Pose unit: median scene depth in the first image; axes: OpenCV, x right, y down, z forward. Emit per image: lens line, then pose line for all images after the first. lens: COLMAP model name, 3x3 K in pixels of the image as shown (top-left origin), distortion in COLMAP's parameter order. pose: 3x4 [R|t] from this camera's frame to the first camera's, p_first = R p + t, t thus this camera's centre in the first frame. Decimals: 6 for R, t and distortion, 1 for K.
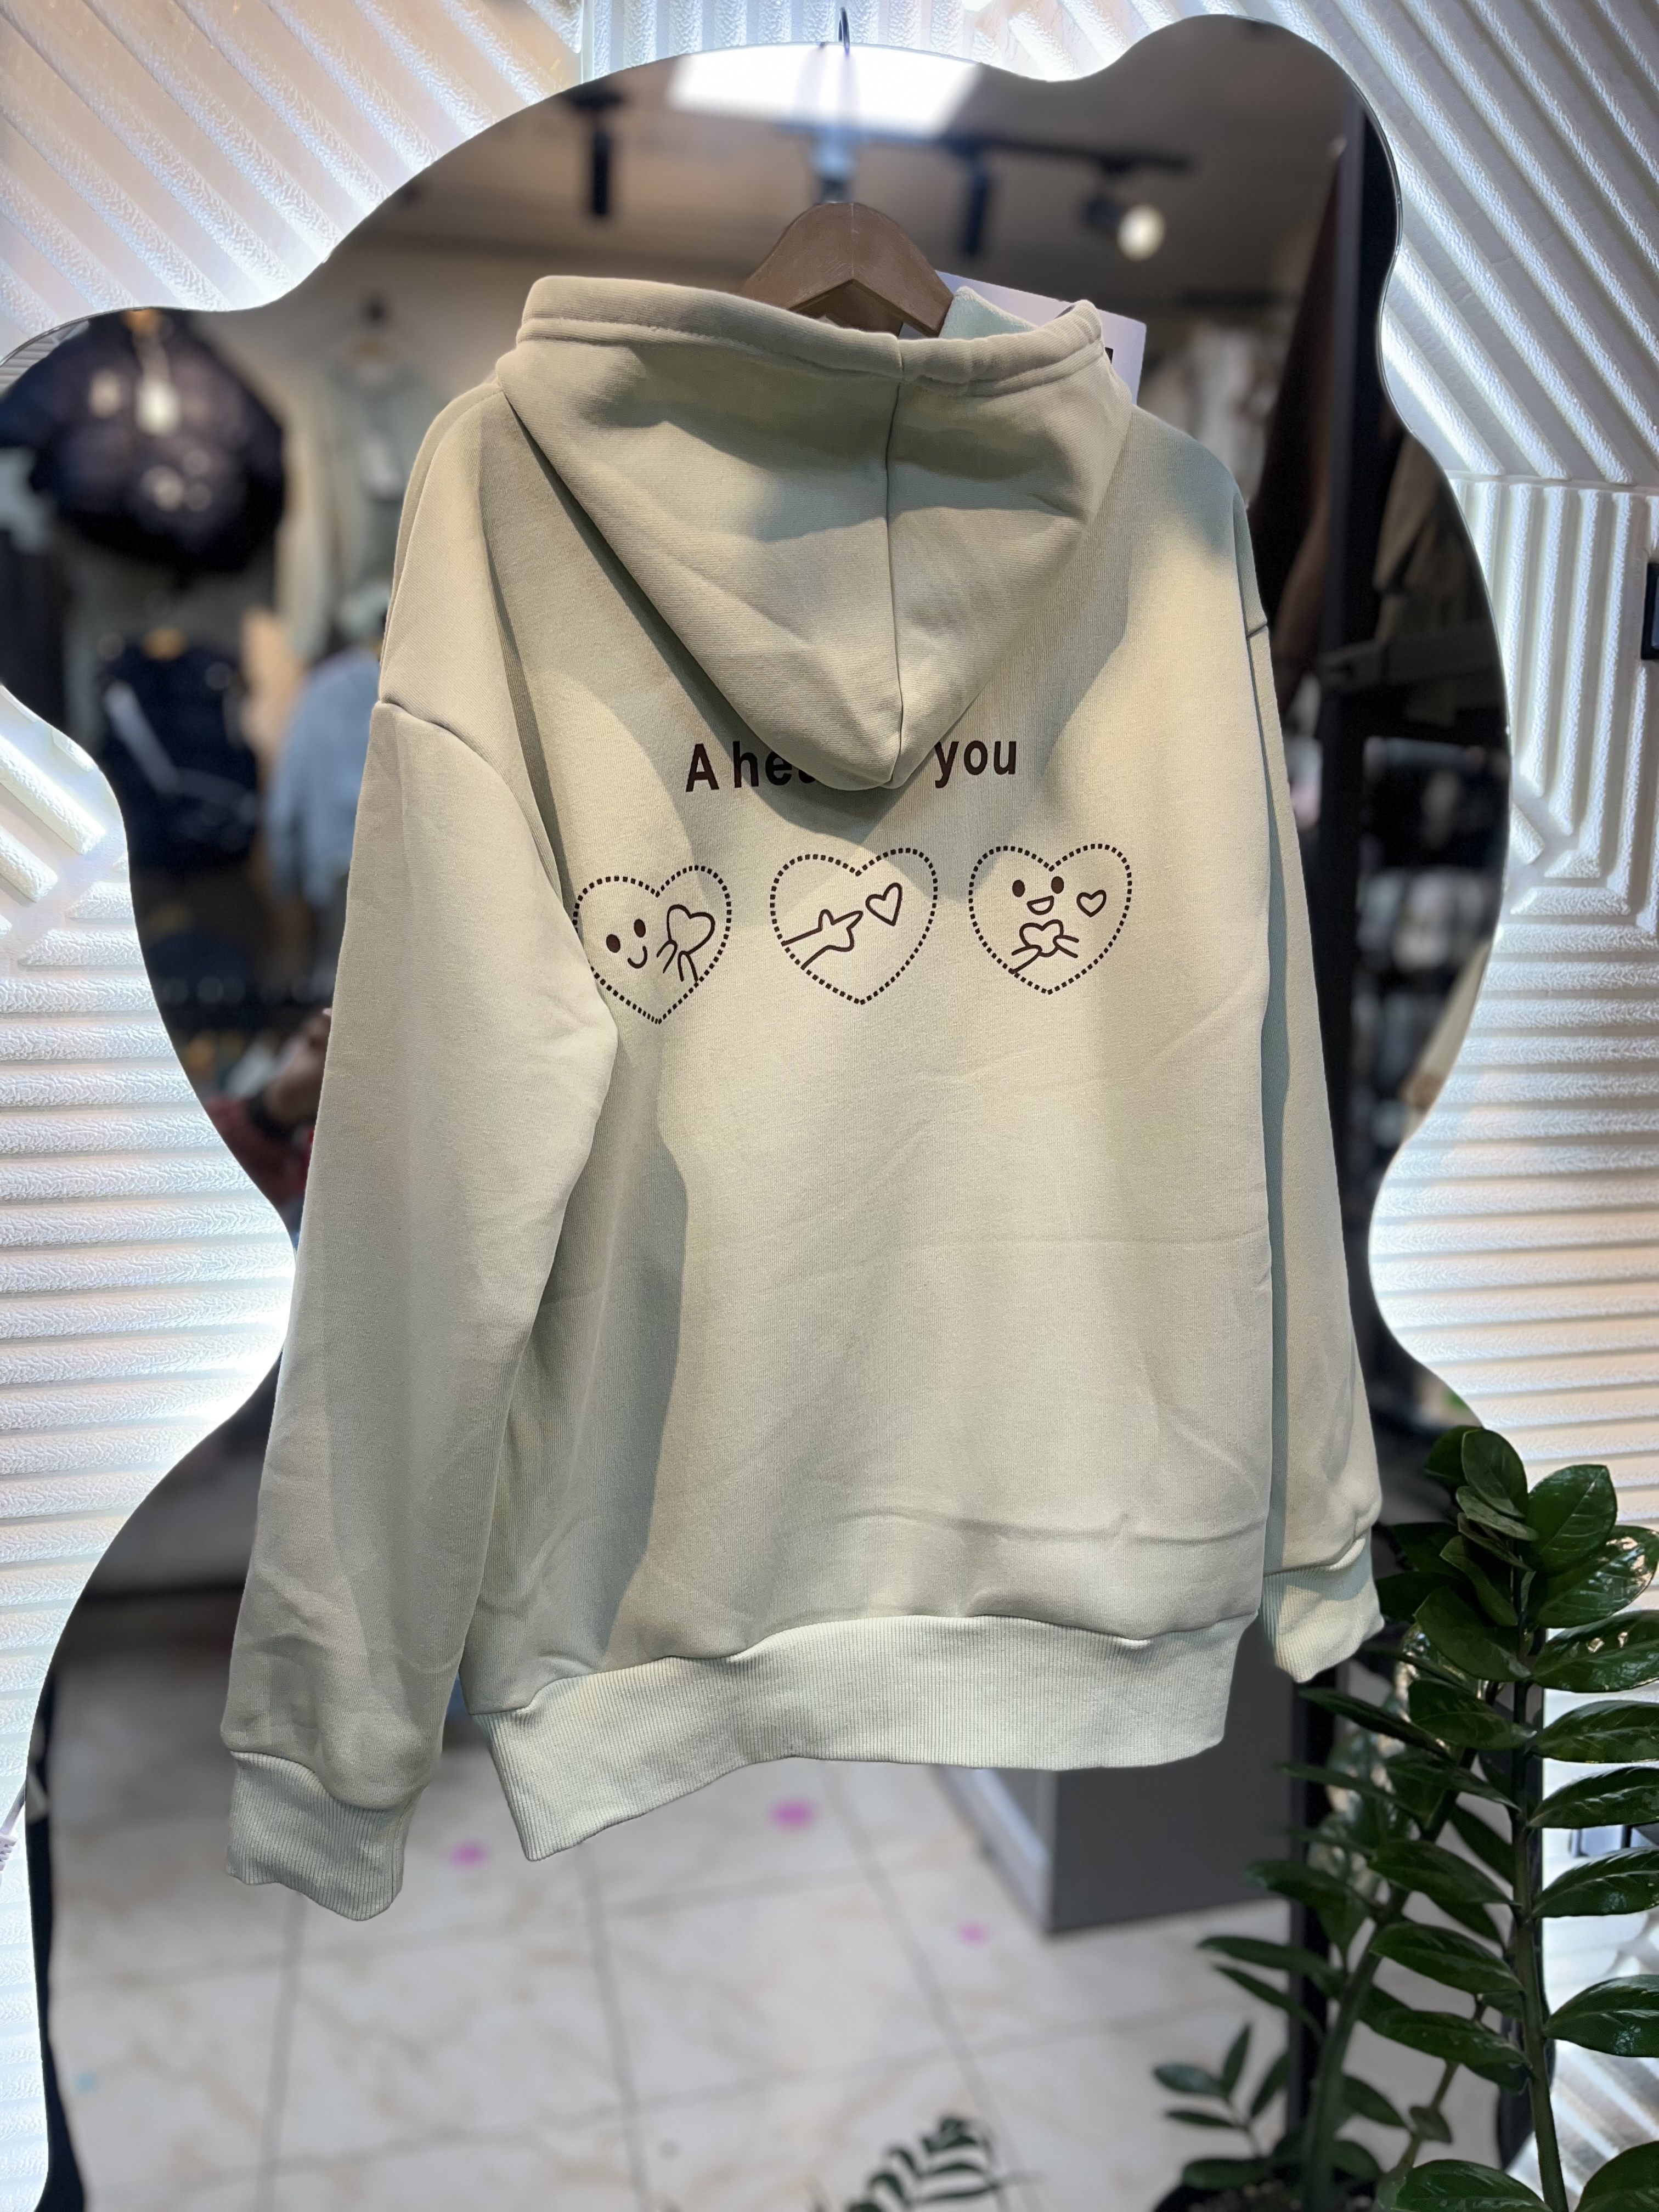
lens RADIAL K [[1695.4, 0, 825.2], [0, 1695.4, 1131.8], [0, 0, 1]] dist [0.084721, -0.135429]
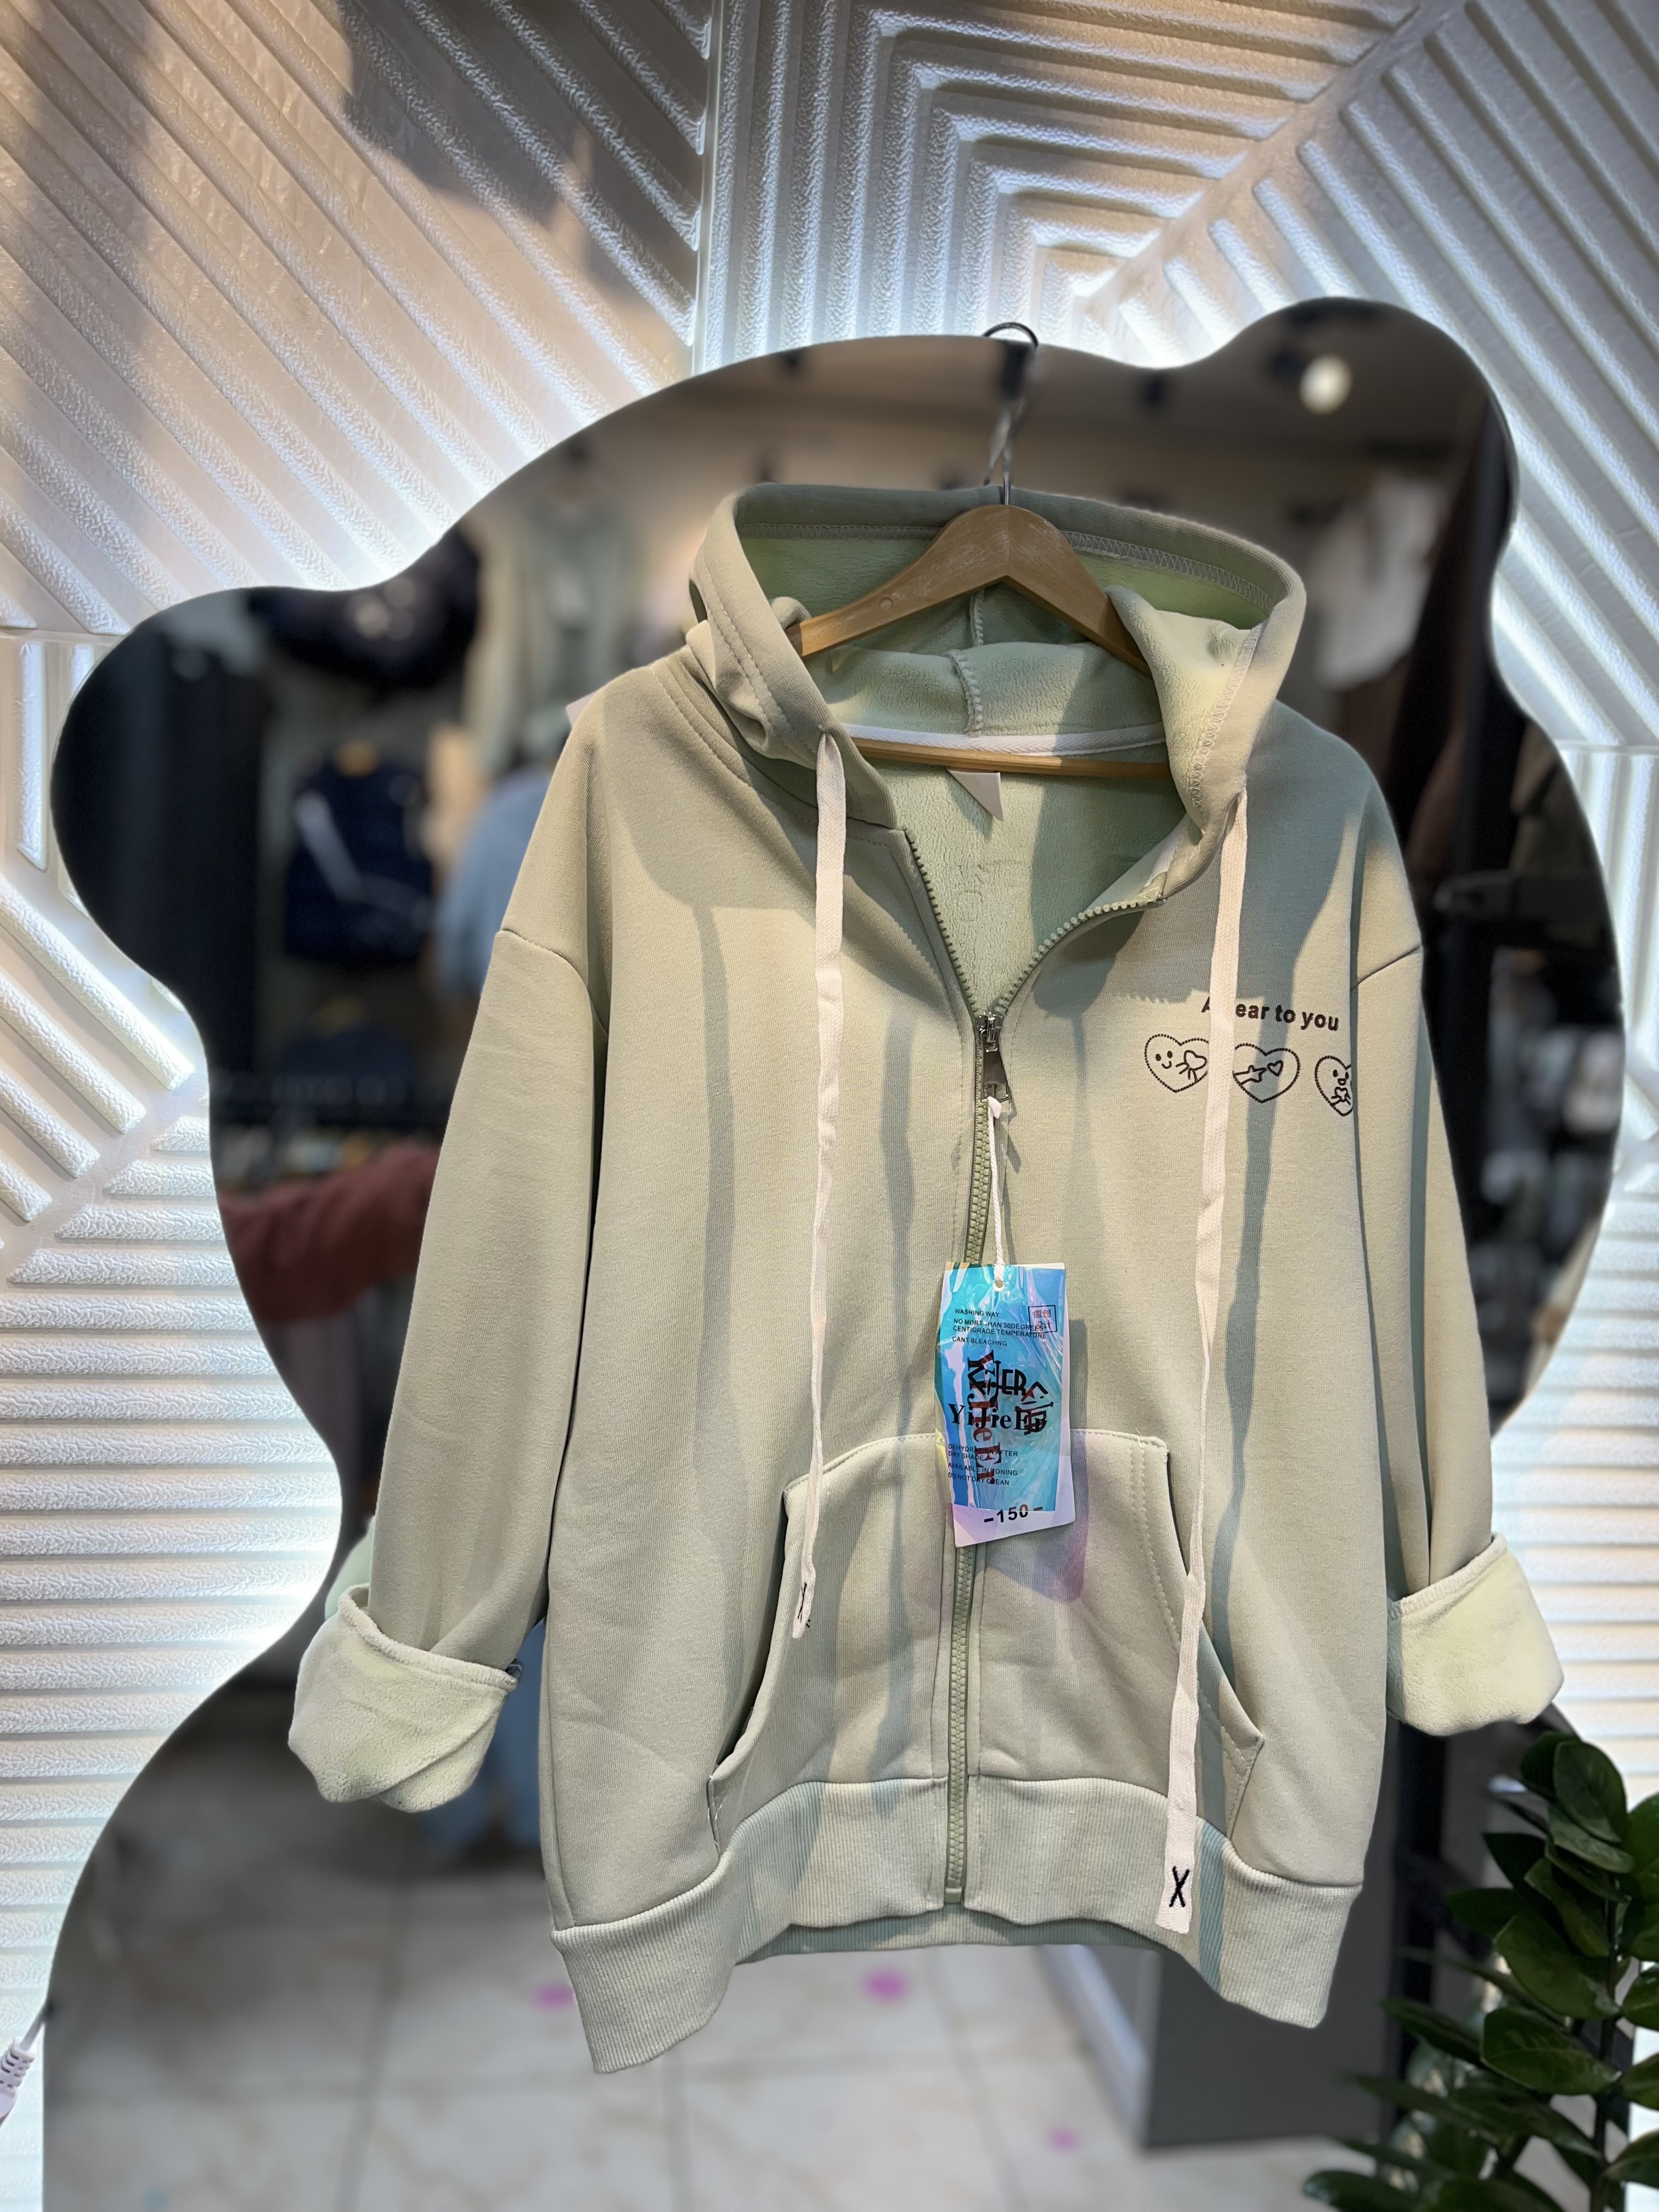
lens RADIAL K [[1695.4, 0, 824.4], [0, 1695.4, 1106.4], [0, 0, 1]] dist [0.084721, -0.135429]
pose [[0.993929, 0.050849, -0.097573, 0.050595], [-0.057350, 0.996235, -0.065017, -0.089308], [0.093899, 0.070218, 0.993102, 0.008338]]
